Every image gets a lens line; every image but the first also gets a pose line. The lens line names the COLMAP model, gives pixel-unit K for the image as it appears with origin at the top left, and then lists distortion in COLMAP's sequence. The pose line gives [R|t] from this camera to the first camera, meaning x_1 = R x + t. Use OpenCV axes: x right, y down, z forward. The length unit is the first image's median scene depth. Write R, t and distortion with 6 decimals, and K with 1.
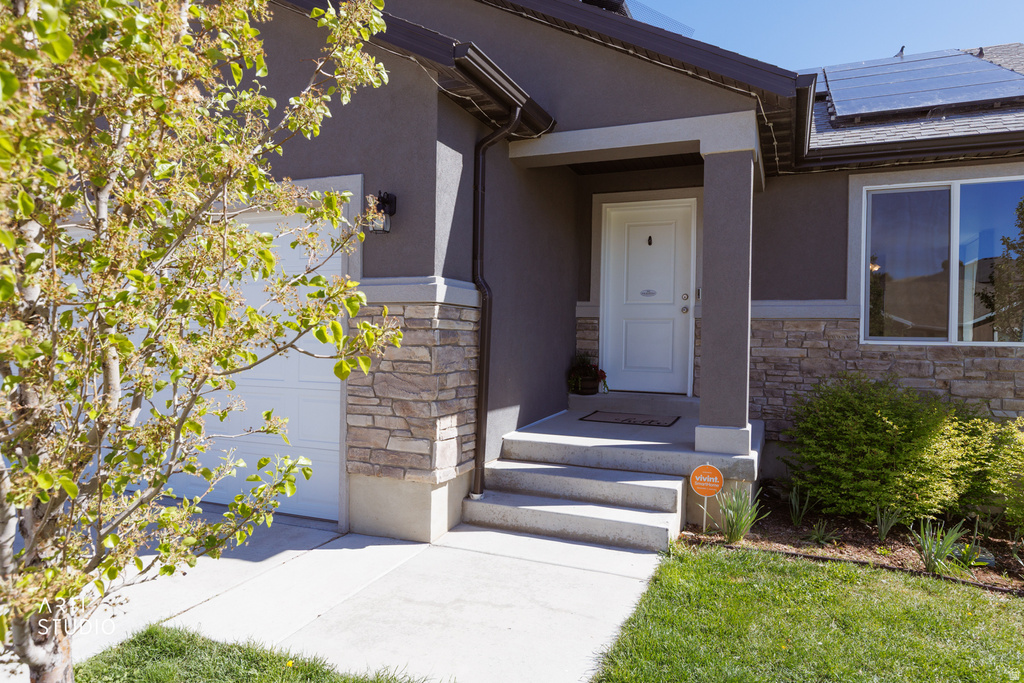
lens RADIAL K [[646.0, 0, 518.3], [0, 646.0, 339.4], [0, 0, 1]] dist [-0.000775, -0.000926]
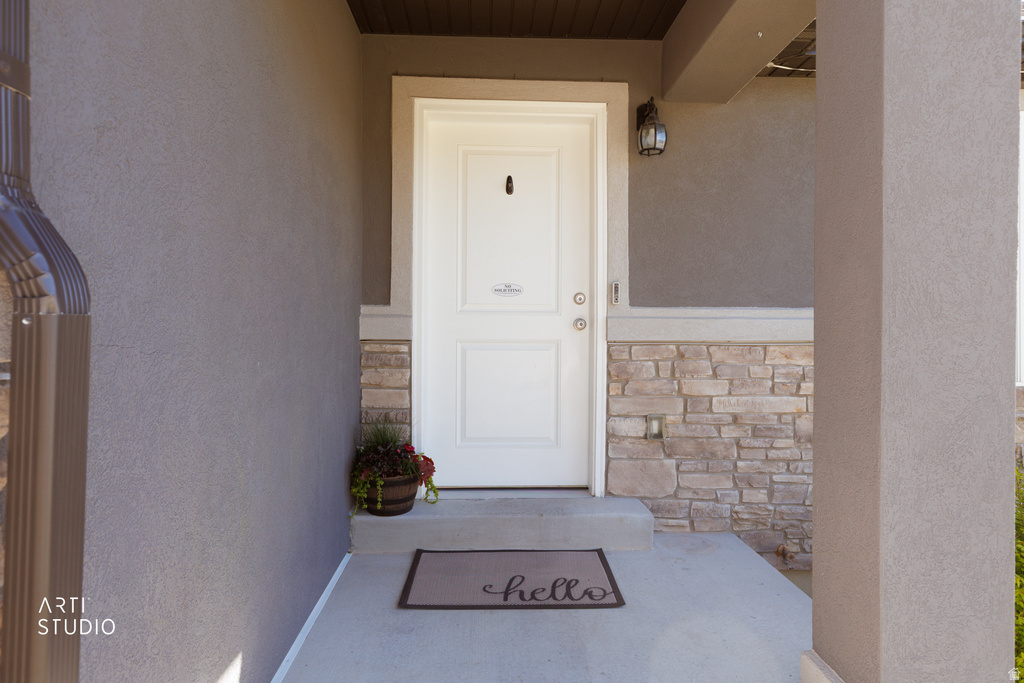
lens RADIAL K [[646.0, 0, 518.3], [0, 646.0, 339.4], [0, 0, 1]] dist [-0.000775, -0.000926]
pose [[0.903843, -0.016491, 0.427546, -0.006206], [0.012392, 0.999847, 0.012369, -0.040371], [-0.427684, -0.005882, 0.903909, 0.558365]]
